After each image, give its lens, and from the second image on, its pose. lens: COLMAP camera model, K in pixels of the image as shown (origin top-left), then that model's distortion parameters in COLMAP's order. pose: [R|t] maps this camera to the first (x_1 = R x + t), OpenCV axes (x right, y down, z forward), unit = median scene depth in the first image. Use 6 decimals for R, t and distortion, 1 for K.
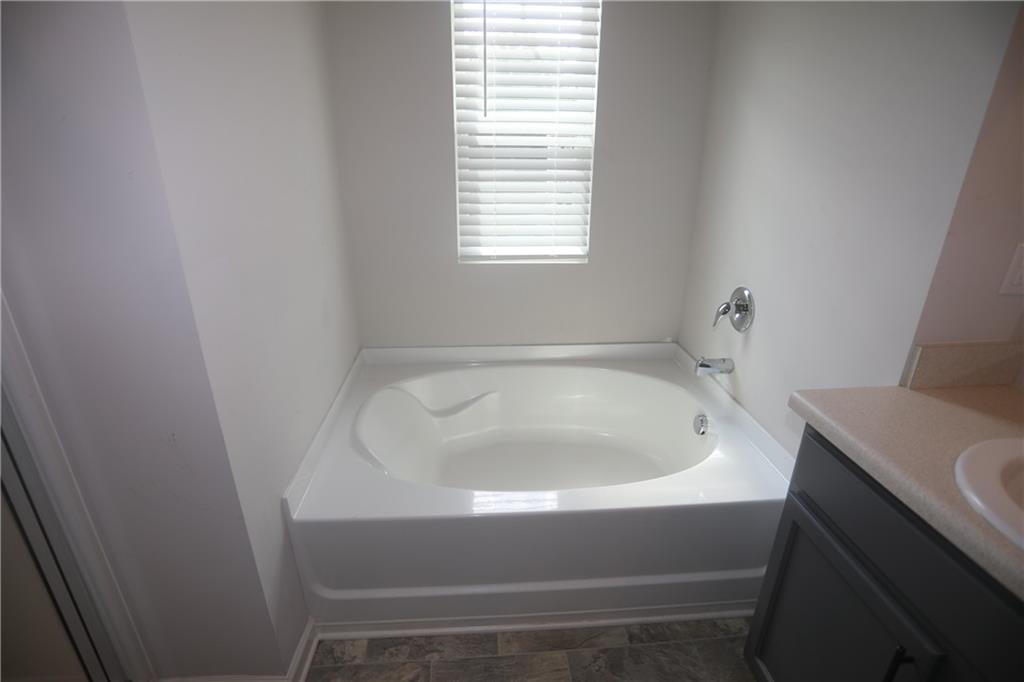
lens RADIAL K [[501.5, 0, 507.7], [0, 501.5, 339.0], [0, 0, 1]] dist [-0.067026, 0.026784]
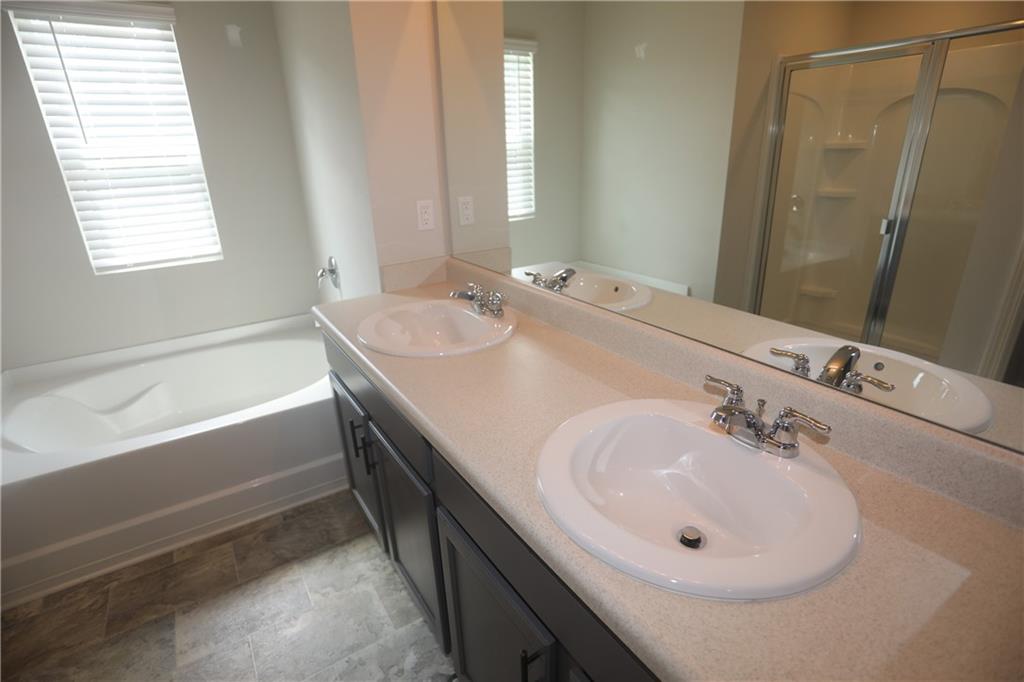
lens RADIAL K [[501.5, 0, 507.7], [0, 501.5, 339.0], [0, 0, 1]] dist [-0.067026, 0.026784]
pose [[0.876507, -0.203179, 0.436410, 0.251686], [0.211299, 0.976947, 0.030453, 0.182010], [-0.432537, 0.065521, 0.899232, -0.439206]]
